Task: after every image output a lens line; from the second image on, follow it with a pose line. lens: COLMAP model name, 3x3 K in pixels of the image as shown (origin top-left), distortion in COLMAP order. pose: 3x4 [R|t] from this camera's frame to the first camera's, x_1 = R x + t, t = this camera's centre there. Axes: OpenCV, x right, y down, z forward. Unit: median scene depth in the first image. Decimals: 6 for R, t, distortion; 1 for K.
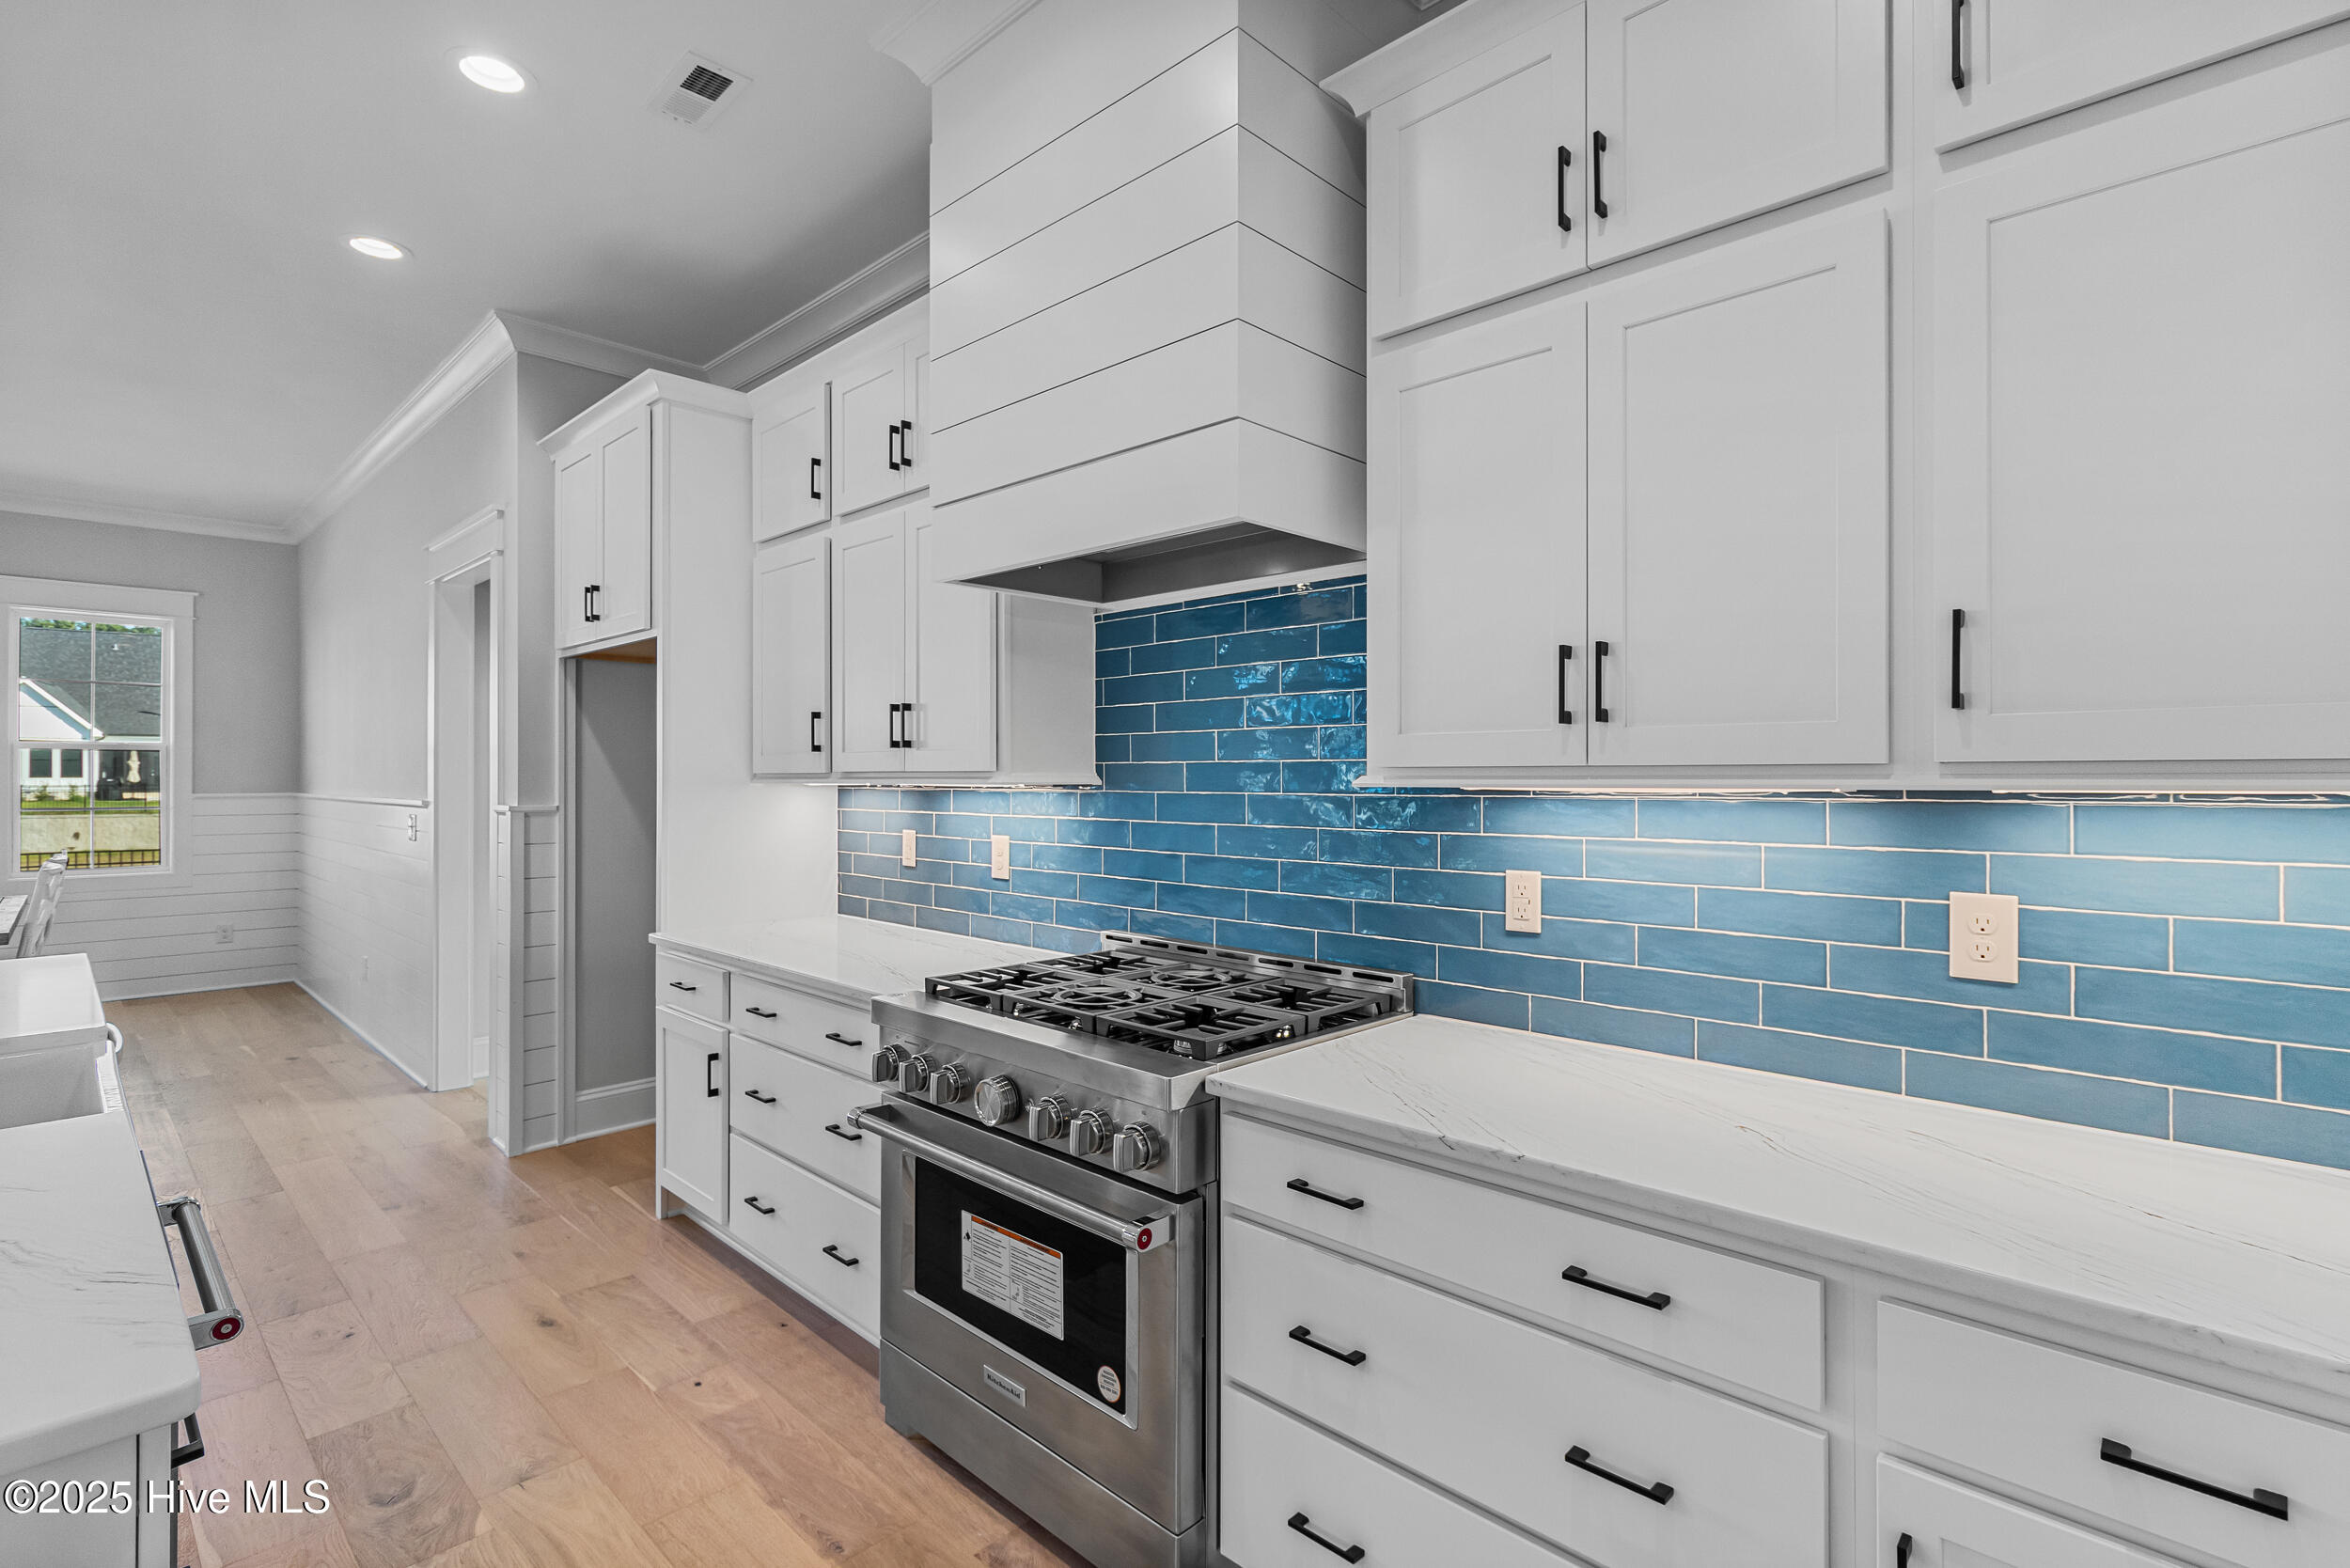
lens RADIAL K [[1100.7, 0, 1179.4], [0, 1100.7, 772.6], [0, 0, 1]] dist [-0.002633, -0.000360]
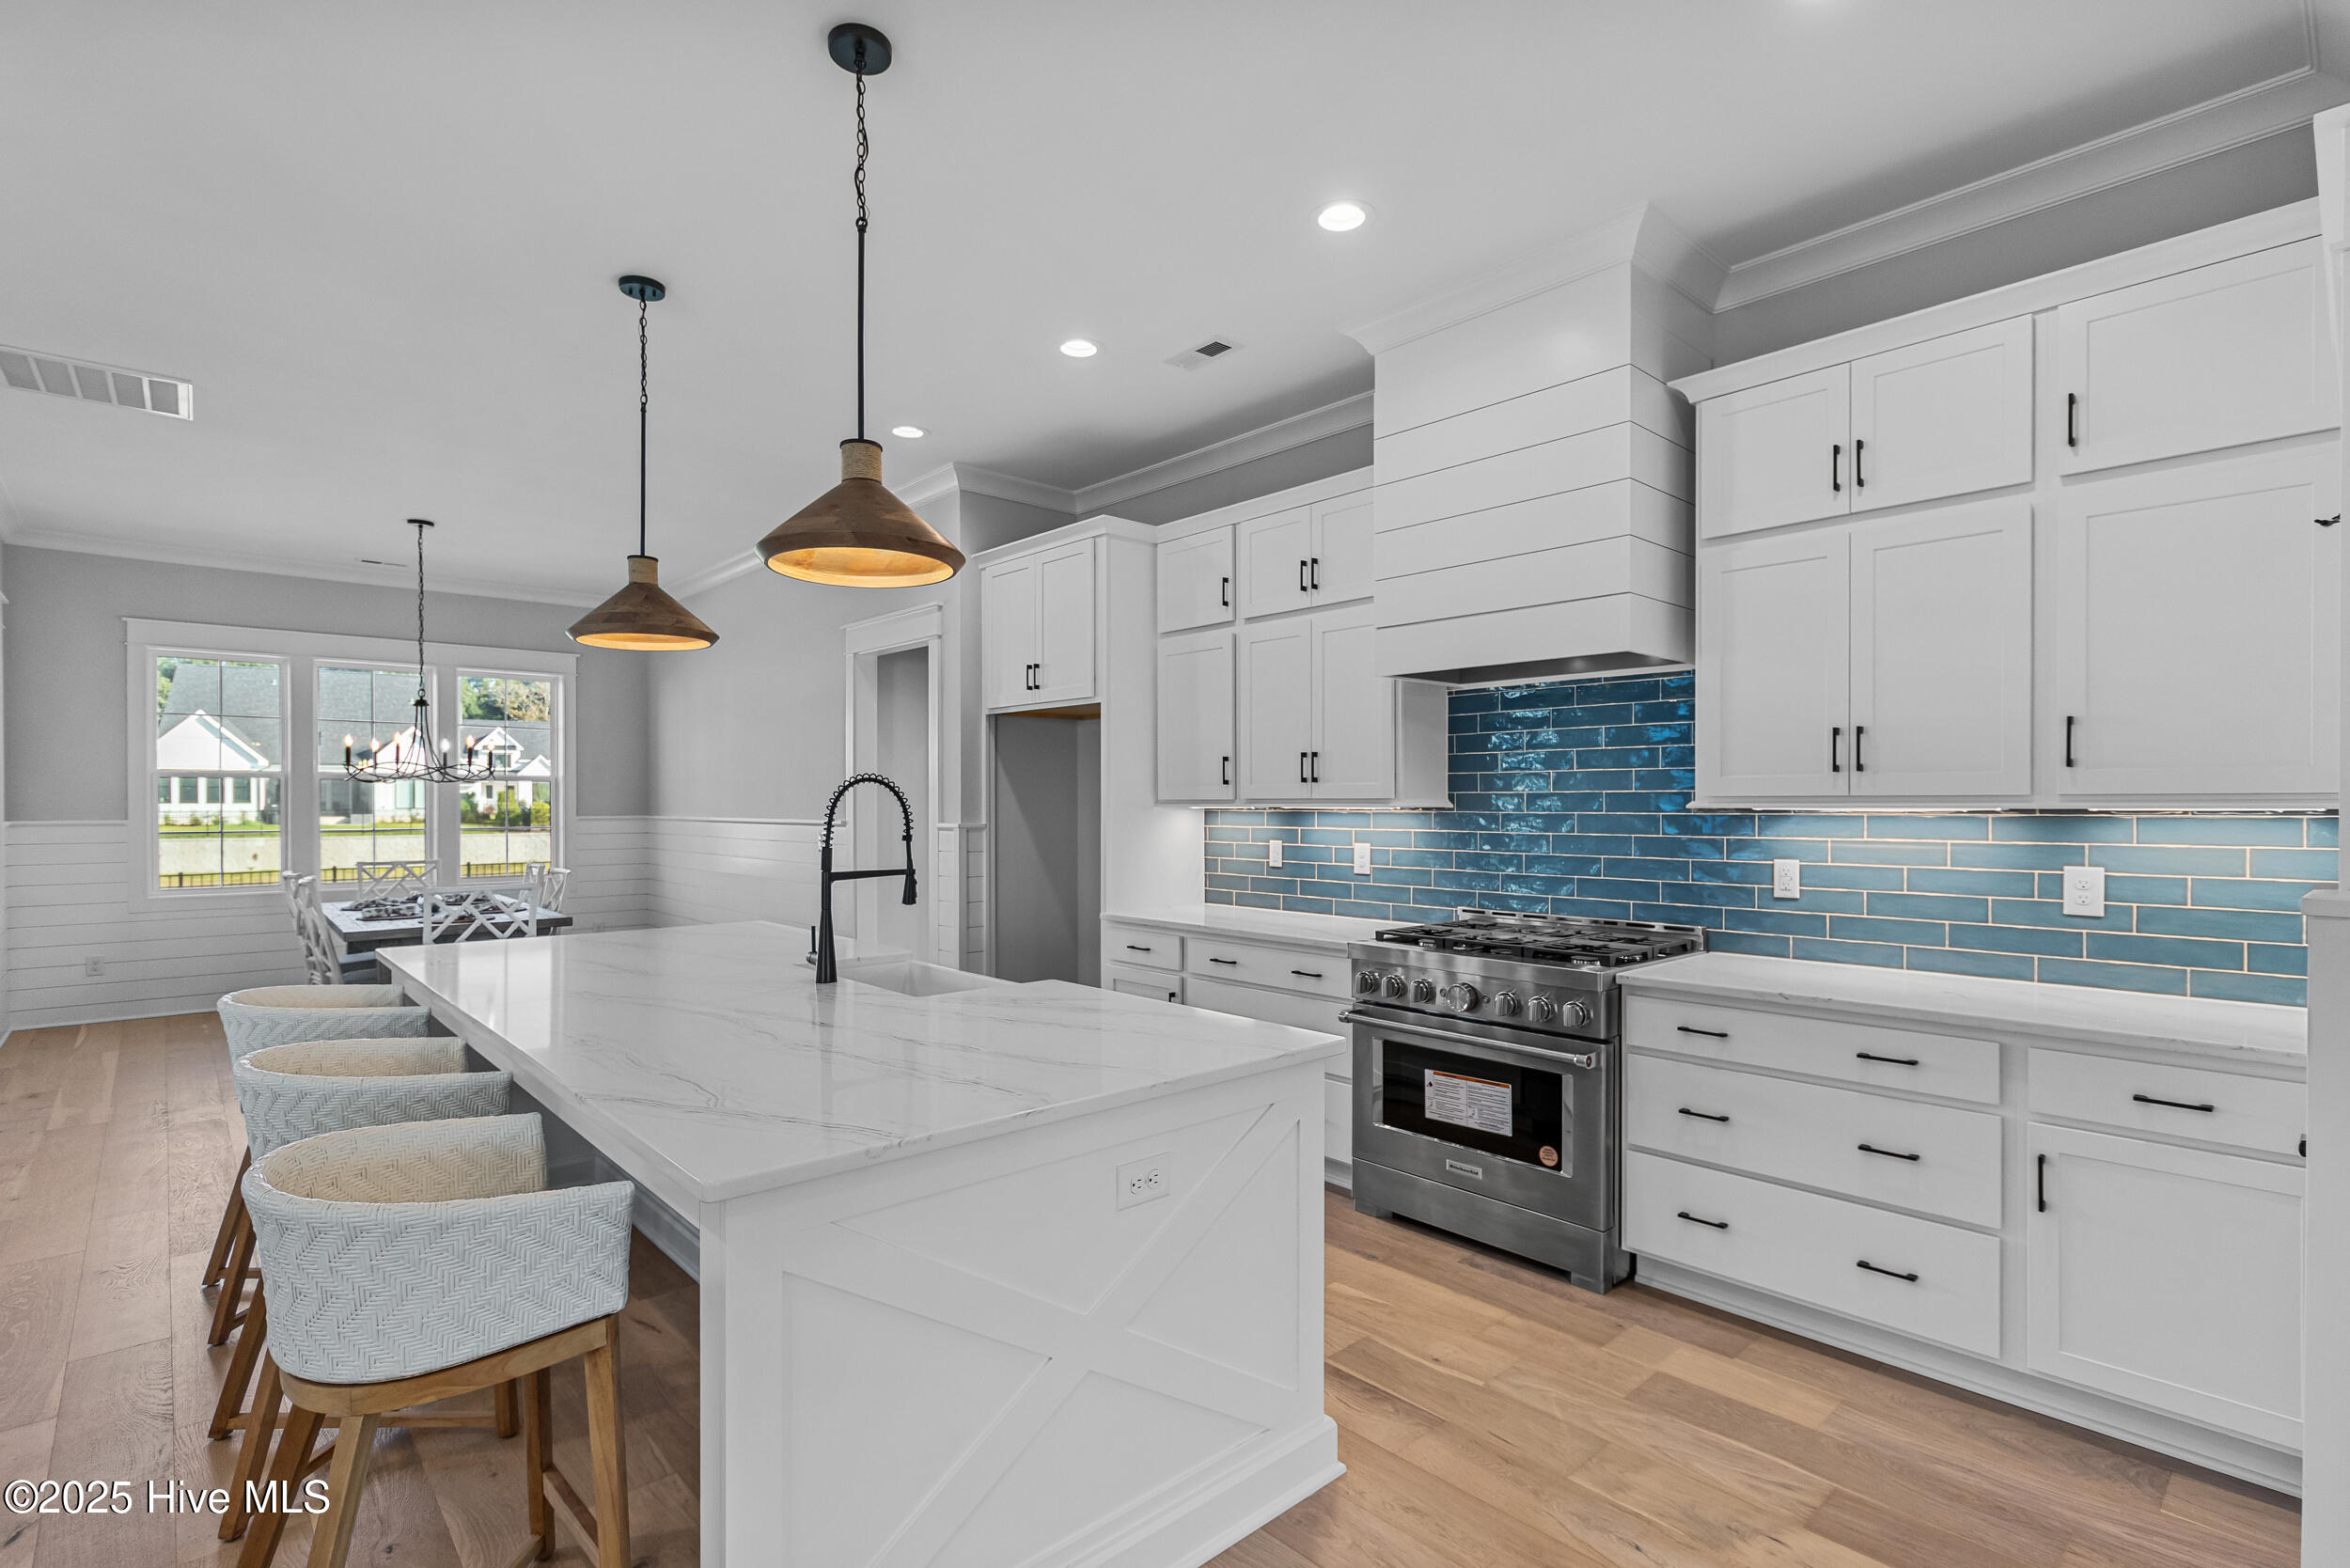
lens RADIAL K [[1099.7, 0, 1181.1], [0, 1099.7, 806.4], [0, 0, 1]] dist [-0.000939, -0.000274]
pose [[0.998113, -0.000781, -0.061401, -0.441446], [0.001285, 0.999966, 0.008172, -0.003644], [0.061393, -0.008235, 0.998080, -0.617711]]
